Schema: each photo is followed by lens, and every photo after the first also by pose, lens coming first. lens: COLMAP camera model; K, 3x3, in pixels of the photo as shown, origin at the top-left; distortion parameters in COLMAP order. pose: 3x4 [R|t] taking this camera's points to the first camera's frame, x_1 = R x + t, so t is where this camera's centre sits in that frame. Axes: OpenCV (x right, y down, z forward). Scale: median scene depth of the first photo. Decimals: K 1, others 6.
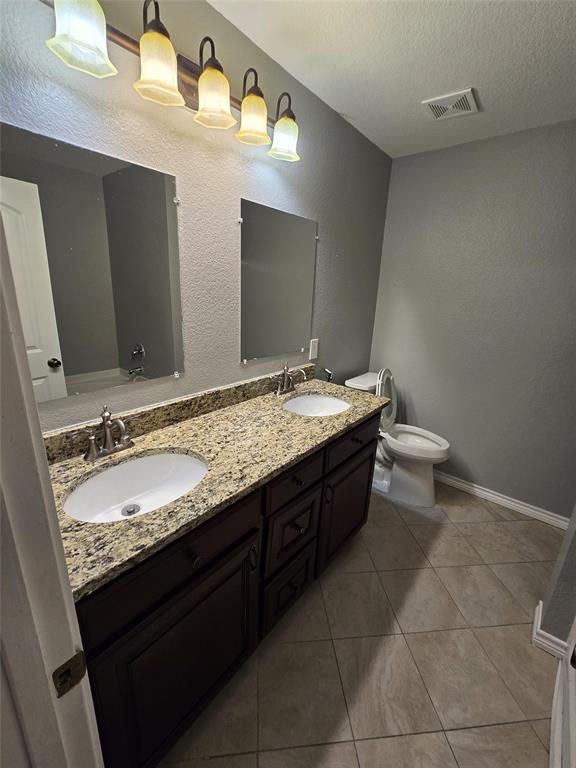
lens RADIAL K [[313.6, 0, 287.6], [0, 313.6, 379.0], [0, 0, 1]] dist [-0.003774, 0.000370]
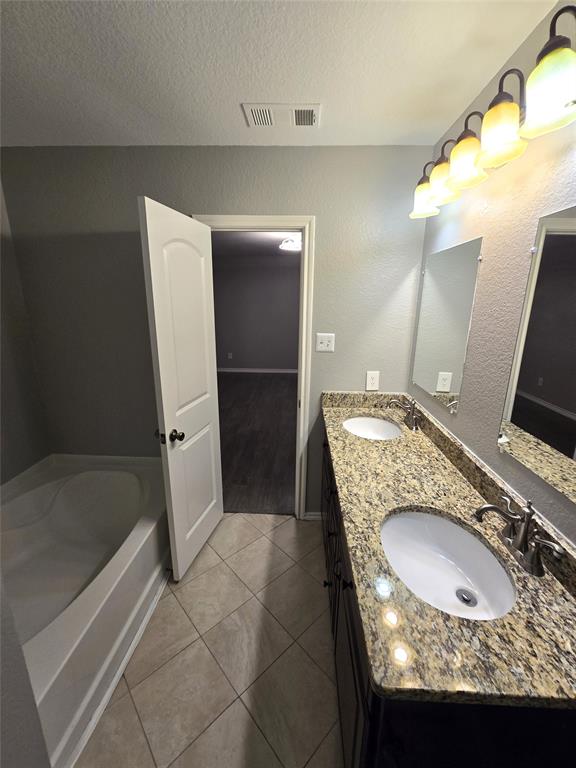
lens RADIAL K [[313.6, 0, 287.6], [0, 313.6, 379.0], [0, 0, 1]] dist [-0.003774, 0.000370]
pose [[-0.793096, 0.102339, -0.600438, 0.778780], [-0.212424, 0.877418, 0.430131, -0.473605], [0.570854, 0.468683, -0.674138, 1.383018]]
